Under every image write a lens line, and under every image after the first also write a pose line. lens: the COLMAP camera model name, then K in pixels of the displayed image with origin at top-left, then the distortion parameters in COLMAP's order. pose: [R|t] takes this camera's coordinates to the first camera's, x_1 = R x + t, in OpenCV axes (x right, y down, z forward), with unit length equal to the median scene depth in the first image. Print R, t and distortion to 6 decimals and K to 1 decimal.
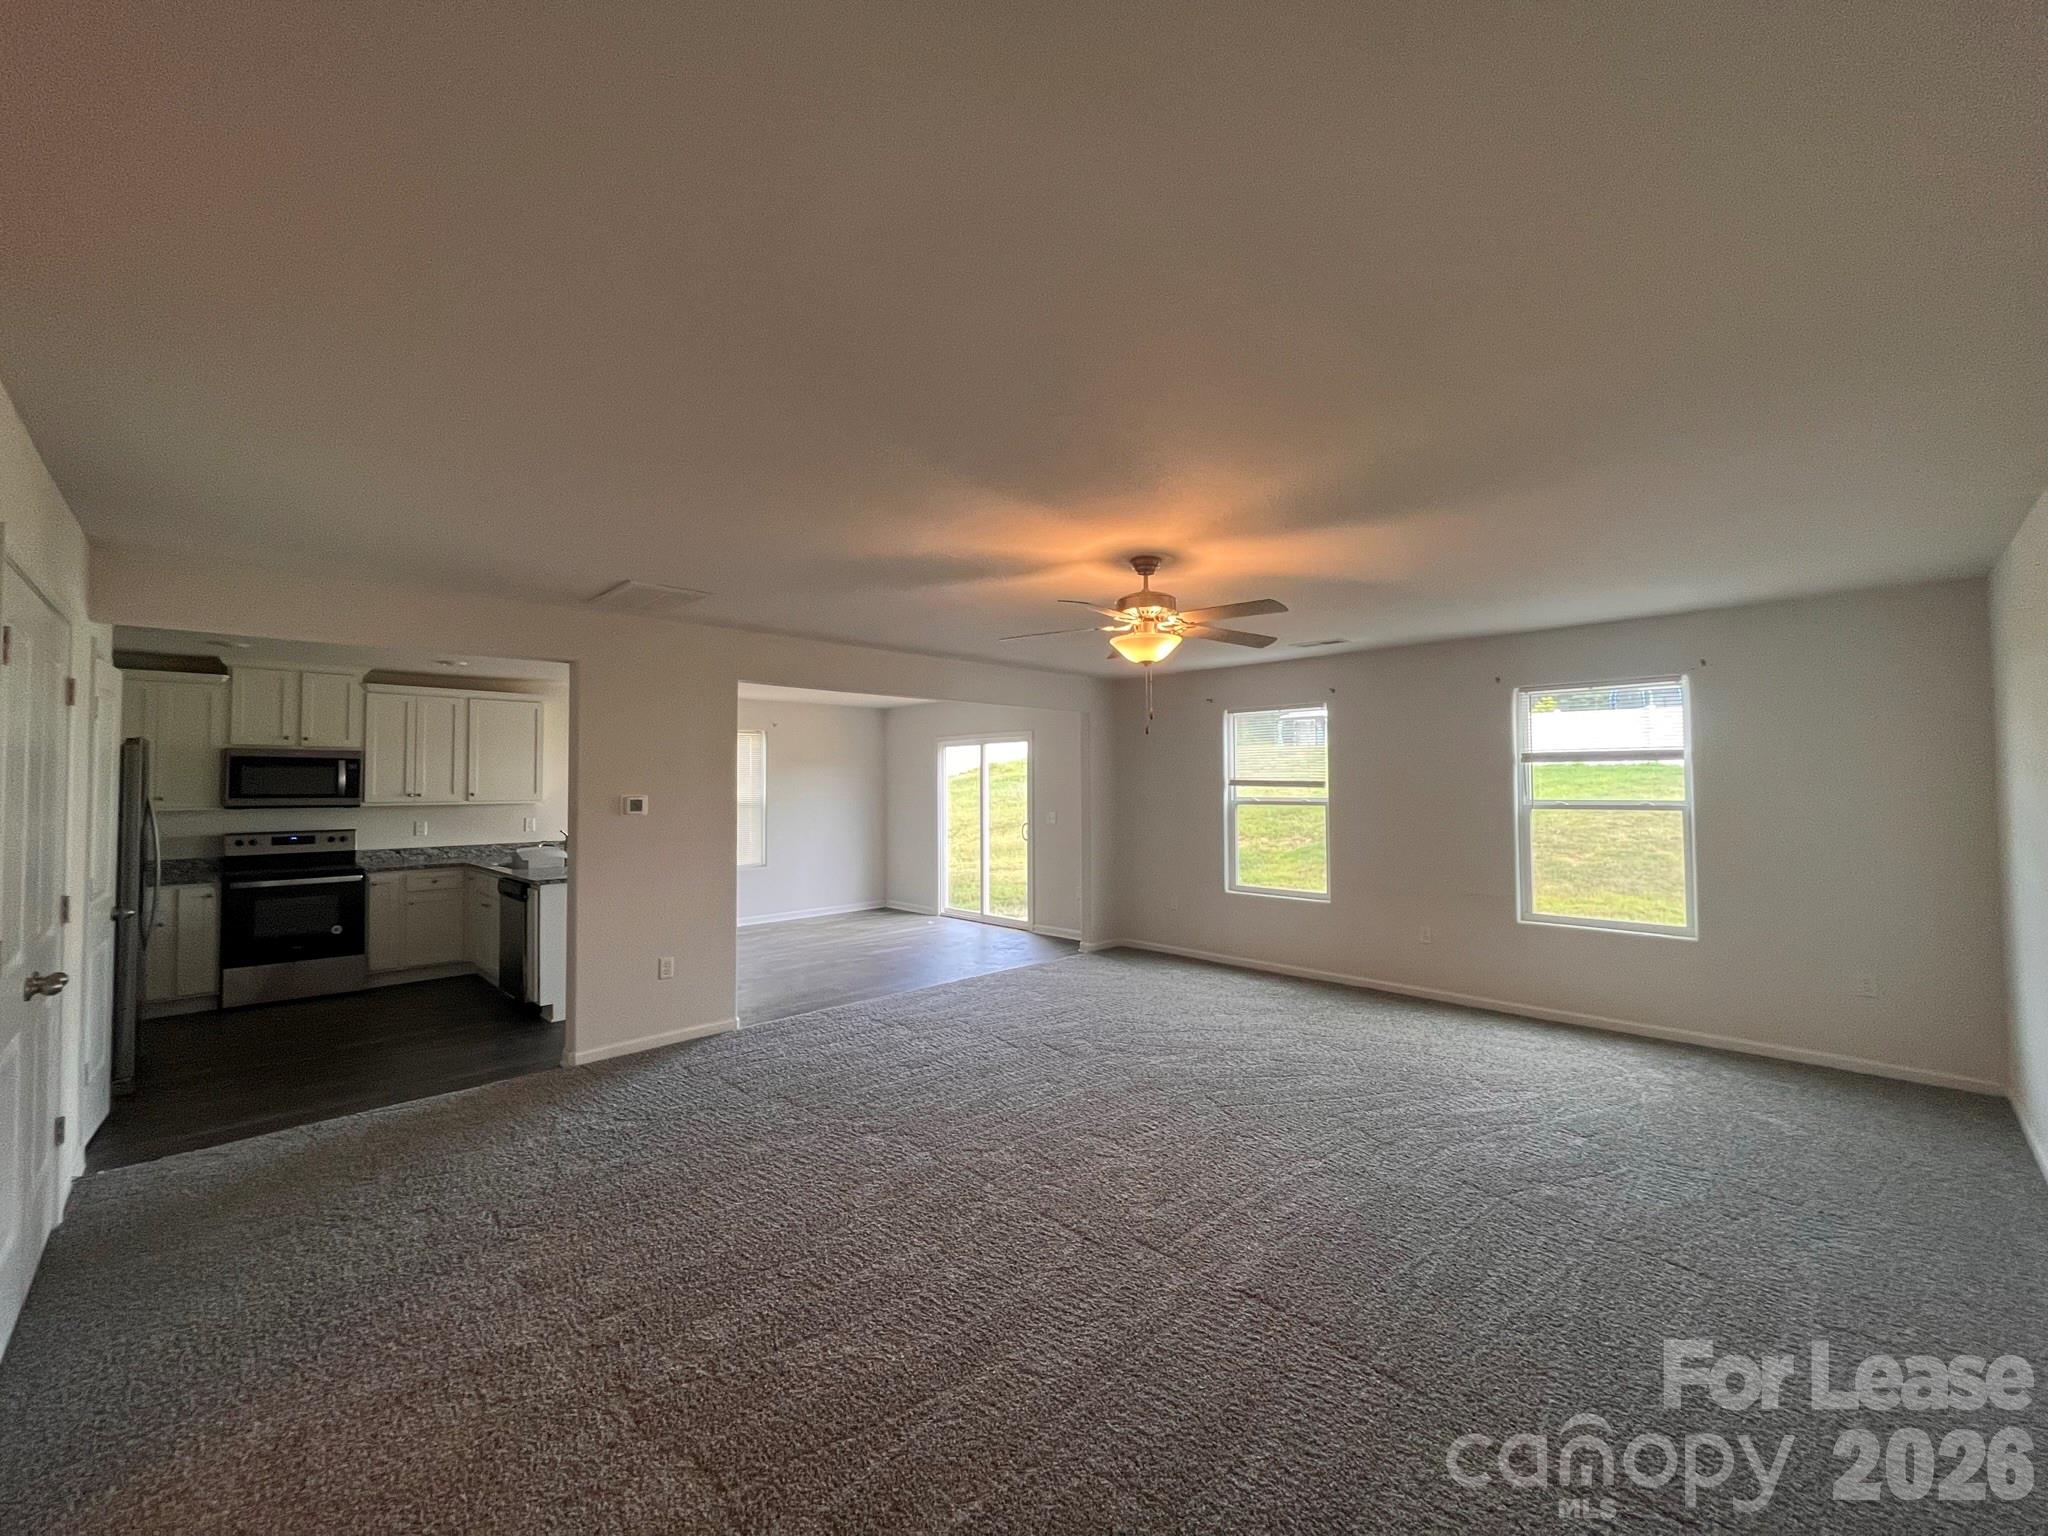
lens RADIAL K [[820.5, 0, 1025.0], [0, 820.5, 761.9], [0, 0, 1]] dist [0.001046, 0.000523]
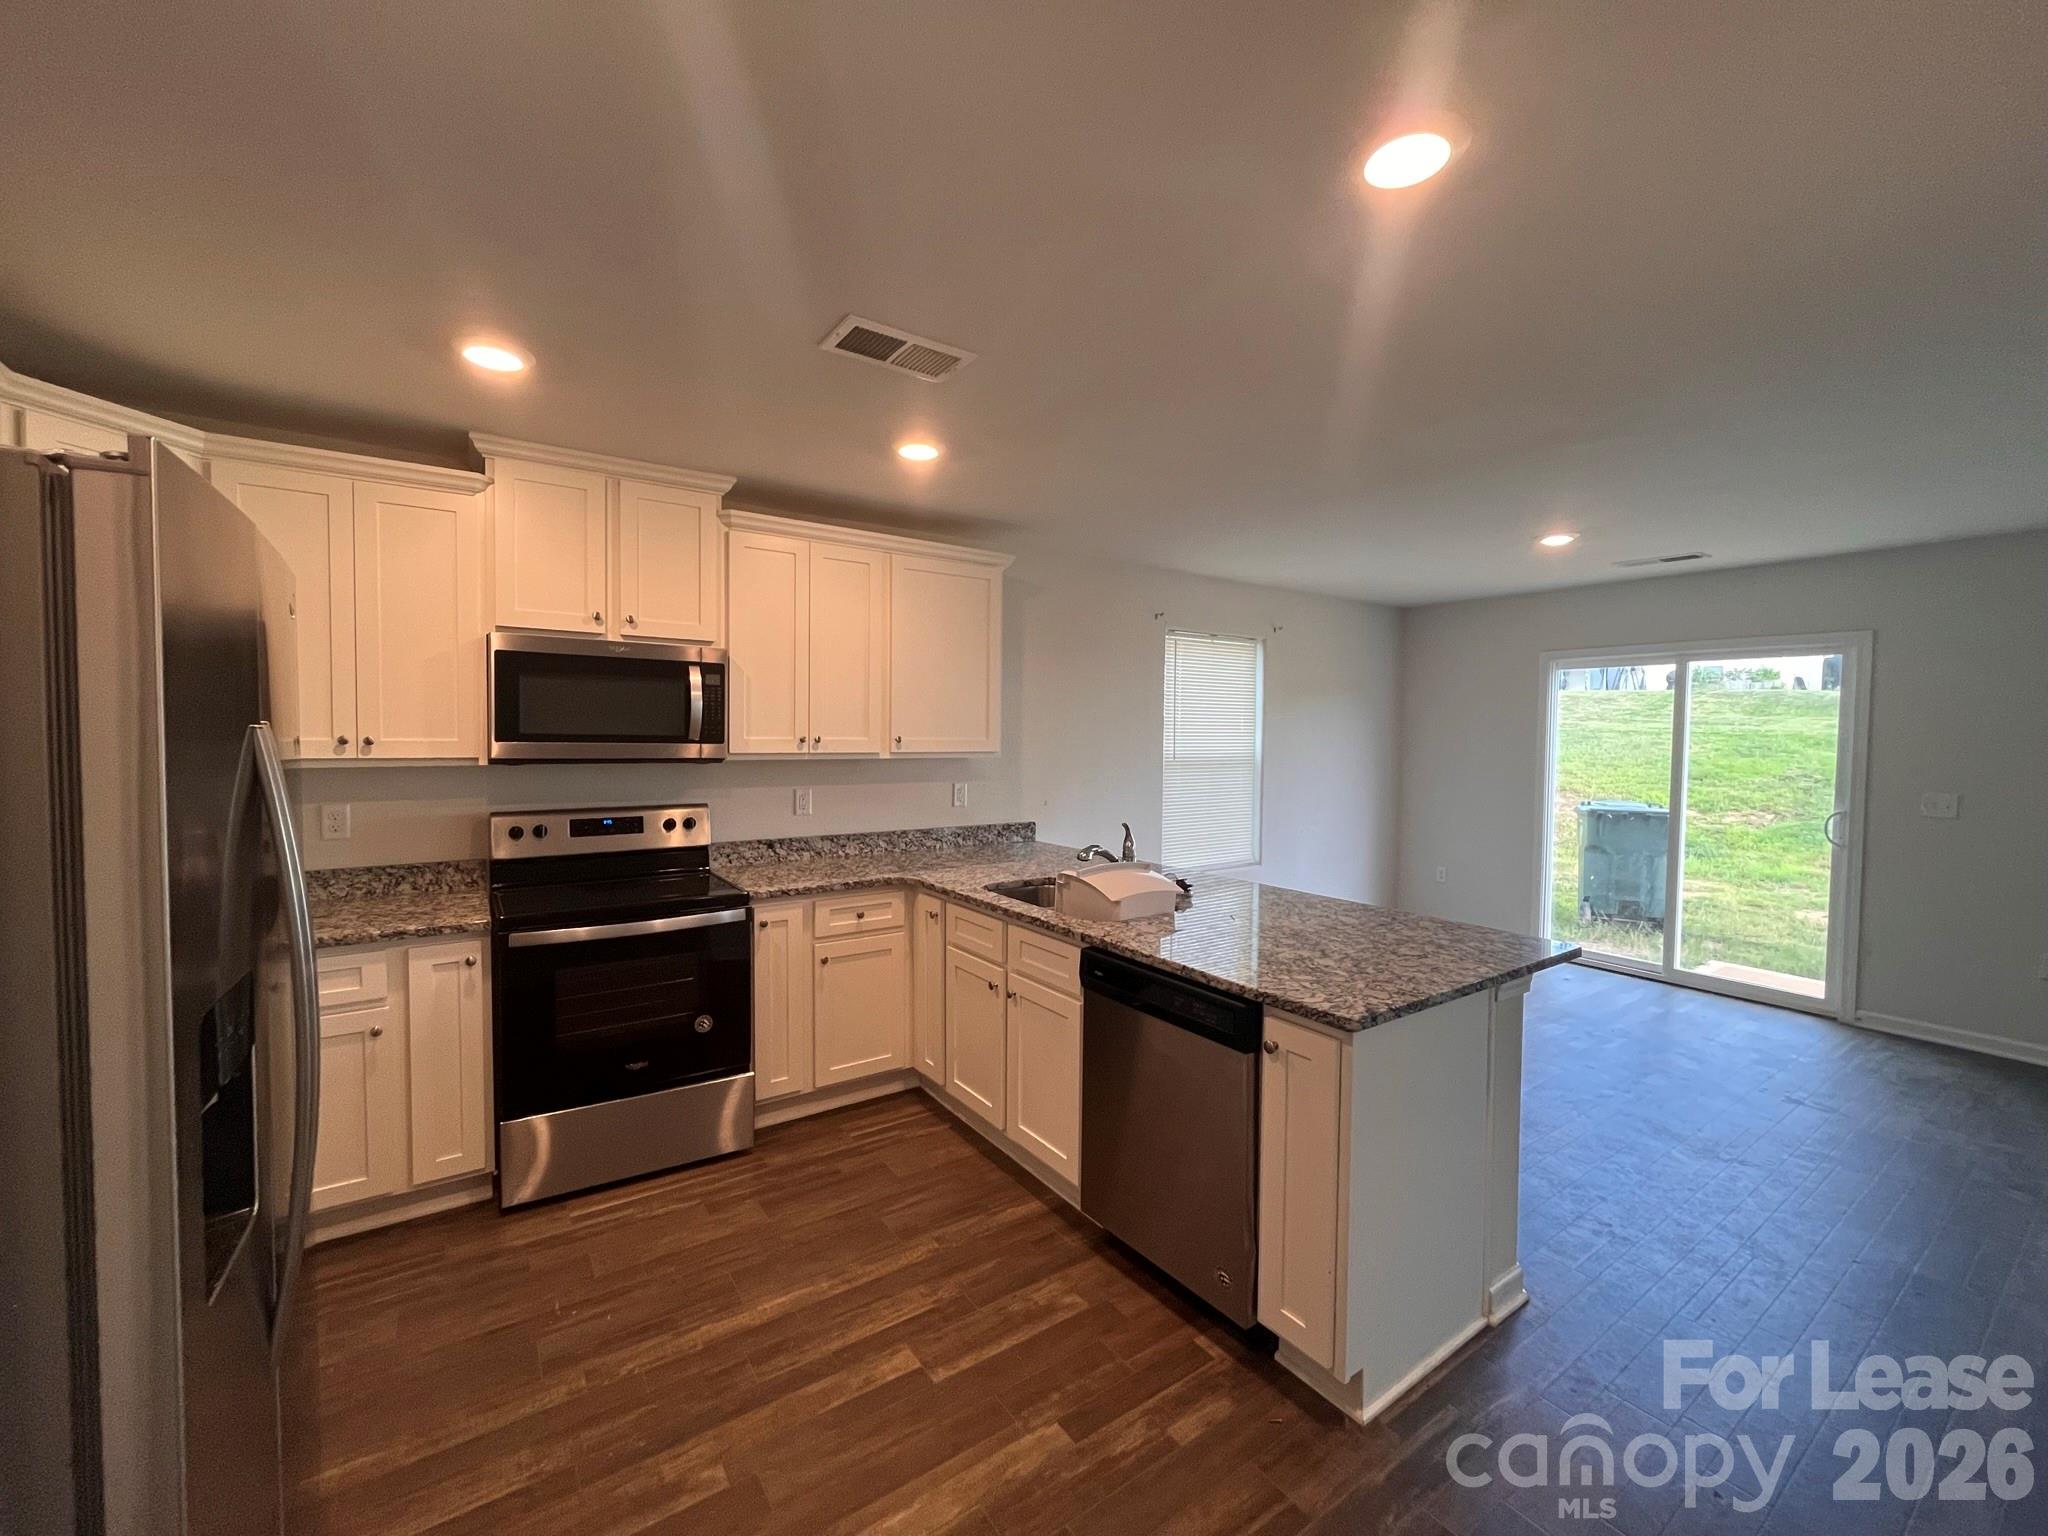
lens RADIAL K [[820.5, 0, 1022.0], [0, 820.5, 765.9], [0, 0, 1]] dist [0.001046, 0.000523]
pose [[0.984298, 0.026981, -0.174439, -0.562761], [-0.012839, 0.996574, 0.081698, 0.014602], [0.176046, -0.078175, 0.981273, 0.563449]]
